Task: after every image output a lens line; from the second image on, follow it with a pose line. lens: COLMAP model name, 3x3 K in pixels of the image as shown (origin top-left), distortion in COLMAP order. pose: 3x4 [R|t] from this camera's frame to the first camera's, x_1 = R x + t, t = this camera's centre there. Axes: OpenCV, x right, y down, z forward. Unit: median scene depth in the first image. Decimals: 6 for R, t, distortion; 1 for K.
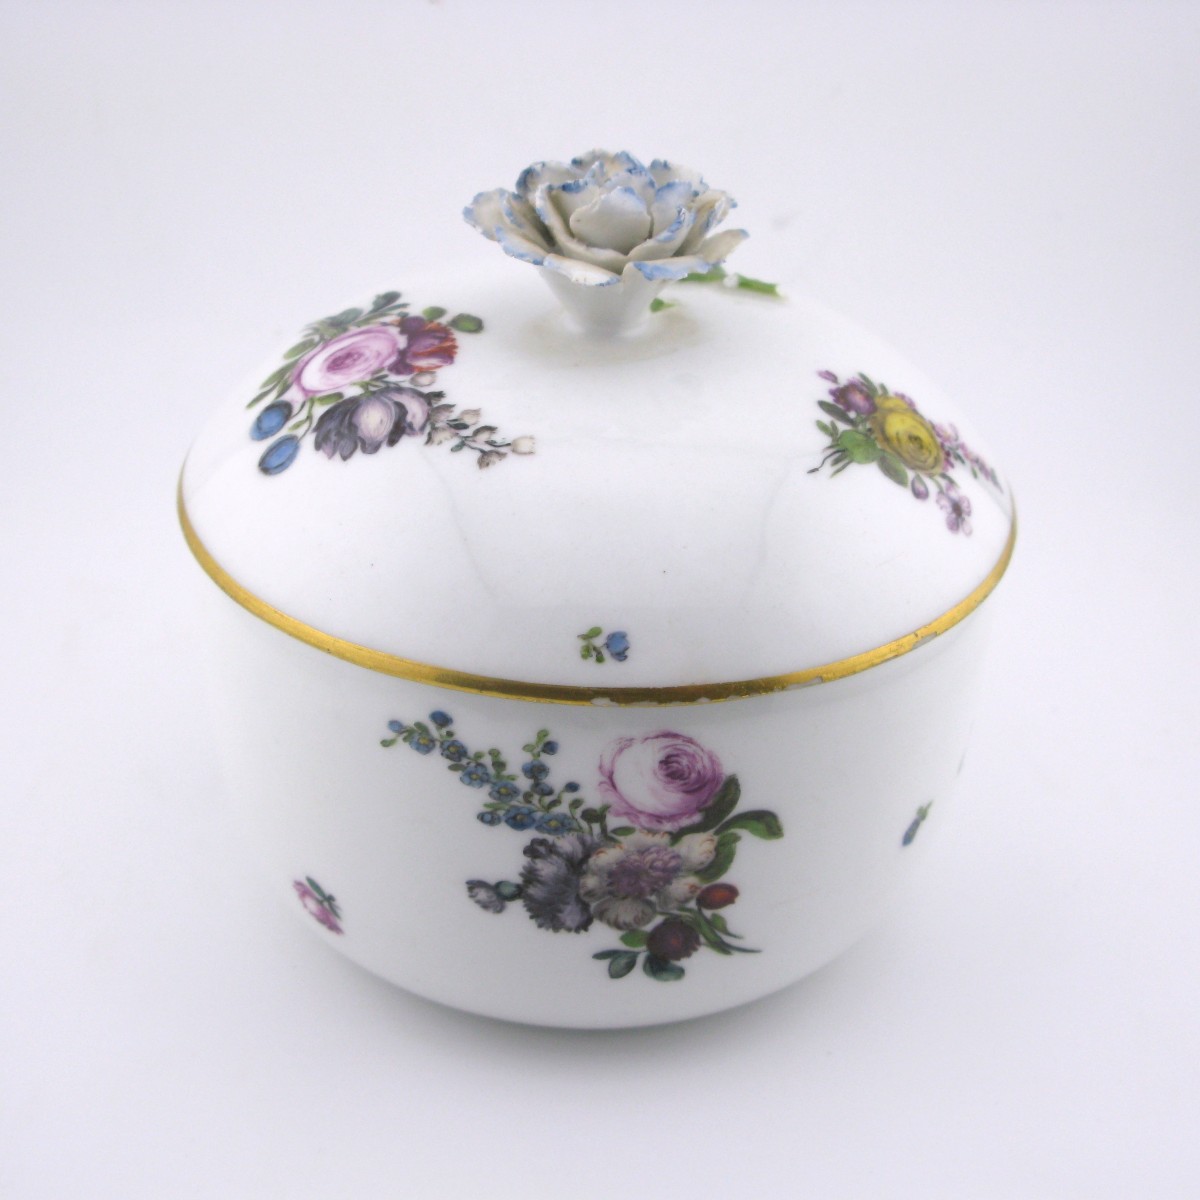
lens RADIAL K [[2195.8, 0, 573.7], [0, 2195.8, 601.2], [0, 0, 1]] dist [-0.054918, -0.052777]
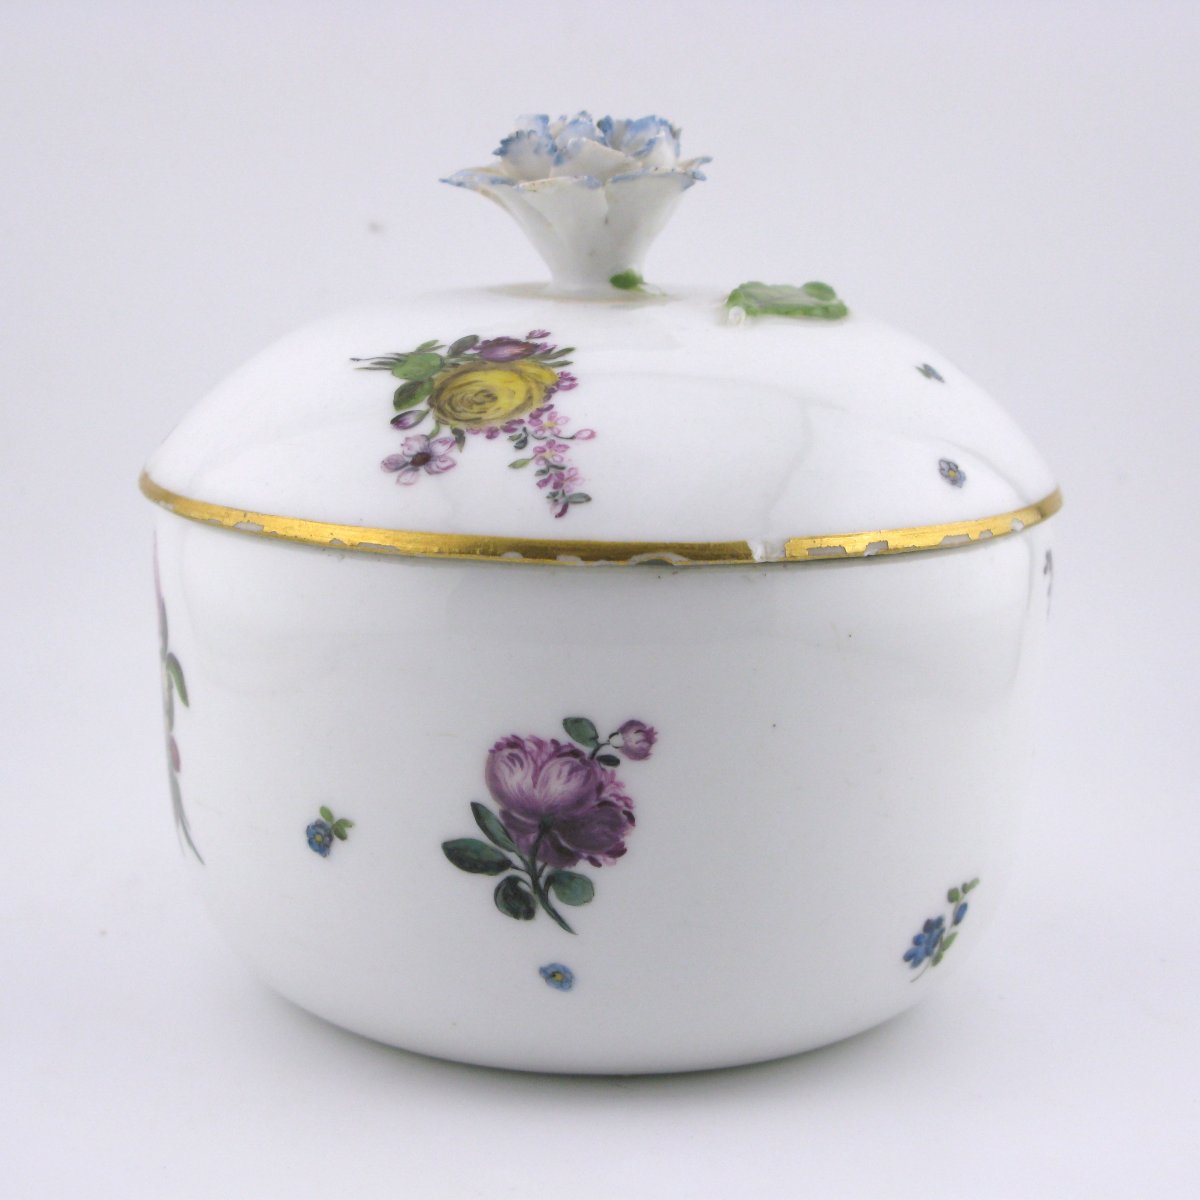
lens RADIAL K [[2583.9, 0, 600.0], [0, 2583.9, 600.0], [0, 0, 1]] dist [0.028256, 0.039192]
pose [[0.071028, 0.159713, -0.984605, 1.209459], [-0.511482, 0.853277, 0.101512, -0.136474], [0.856353, 0.496398, 0.142297, 0.979846]]
